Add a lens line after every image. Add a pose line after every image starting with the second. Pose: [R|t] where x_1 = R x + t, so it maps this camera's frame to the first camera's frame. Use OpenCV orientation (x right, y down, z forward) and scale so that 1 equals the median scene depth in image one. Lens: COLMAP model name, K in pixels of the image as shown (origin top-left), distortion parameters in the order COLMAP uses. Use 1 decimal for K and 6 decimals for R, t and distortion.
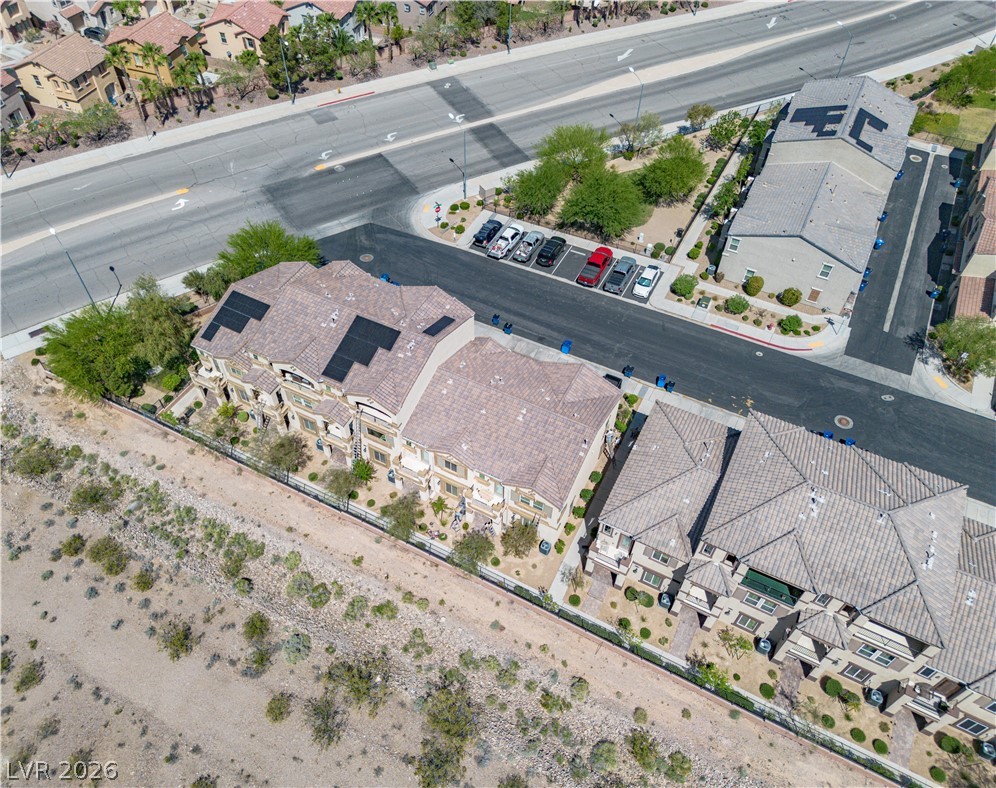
lens RADIAL K [[751.0, 0, 459.7], [0, 751.0, 401.8], [0, 0, 1]] dist [0.049188, -0.036714]
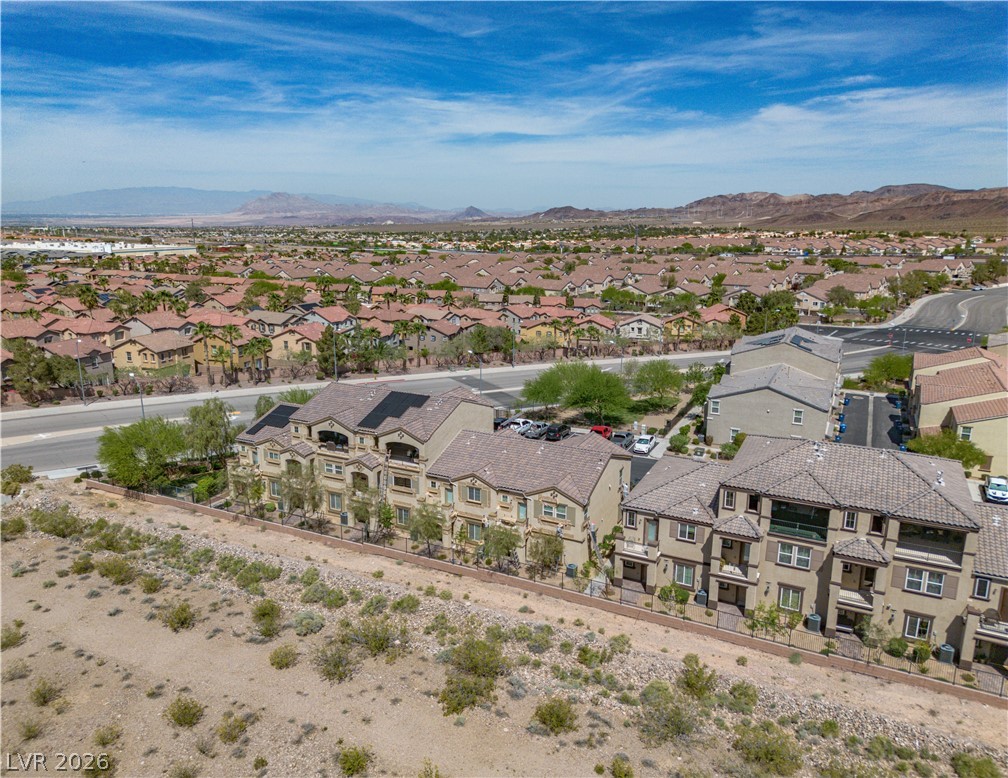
lens RADIAL K [[742.8, 0, 479.5], [0, 742.8, 391.6], [0, 0, 1]] dist [0.048288, -0.027801]
pose [[0.999809, 0.007841, 0.017885, -0.023134], [0.004167, 0.809098, -0.587658, 0.540239], [-0.019078, 0.587621, 0.808911, 0.082828]]
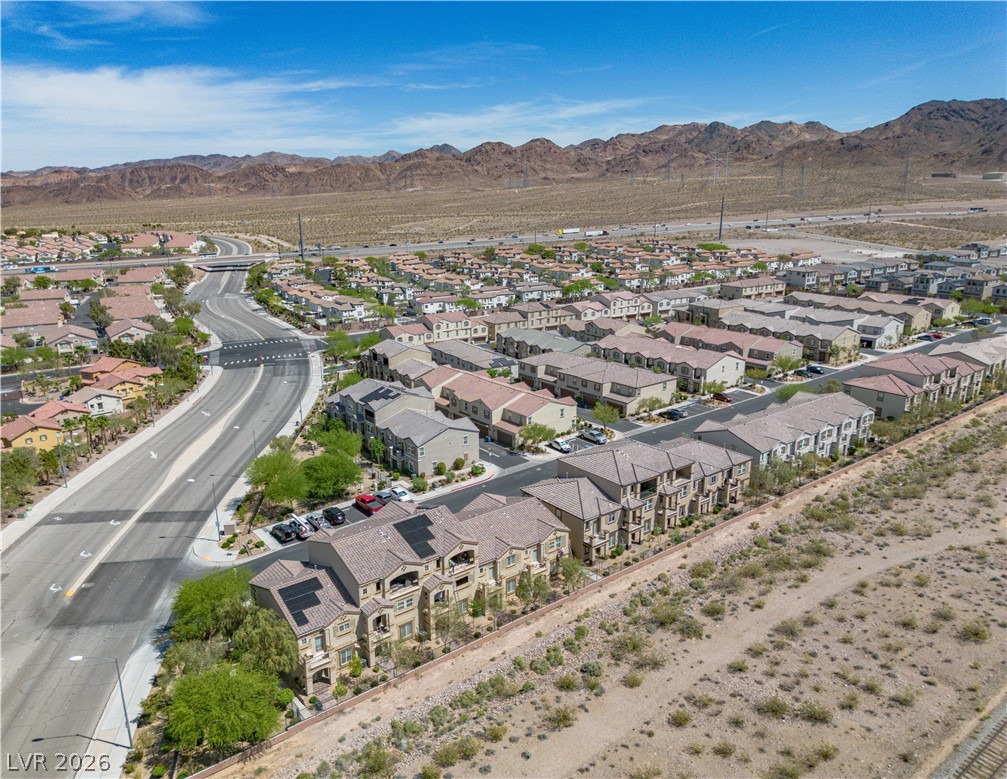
lens RADIAL K [[752.9, 0, 495.5], [0, 752.9, 392.6], [0, 0, 1]] dist [0.060276, -0.051187]
pose [[0.392056, -0.241020, 0.887807, -1.197518], [0.703562, 0.700331, -0.120569, 0.011977], [-0.592699, 0.671898, 0.444142, 0.123391]]
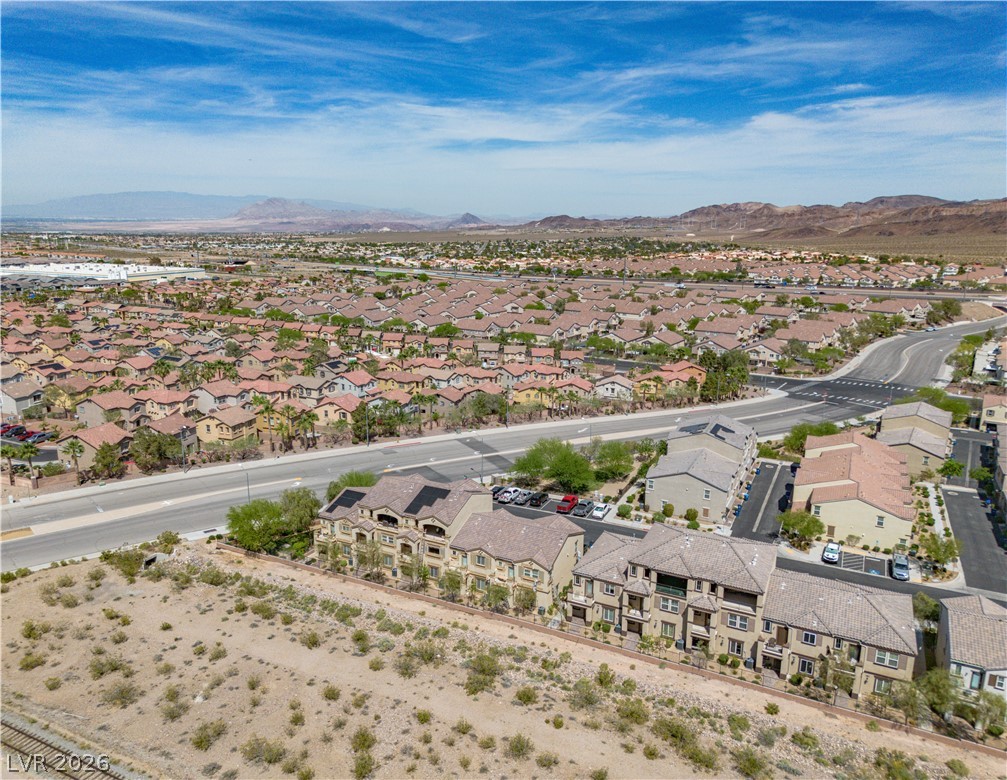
lens RADIAL K [[752.9, 0, 469.9], [0, 752.9, 373.9], [0, 0, 1]] dist [0.060276, -0.051187]
pose [[0.999905, 0.008624, 0.010772, -0.053402], [-0.000262, 0.792367, -0.610045, 0.721292], [-0.013796, 0.609984, 0.792294, -0.513418]]
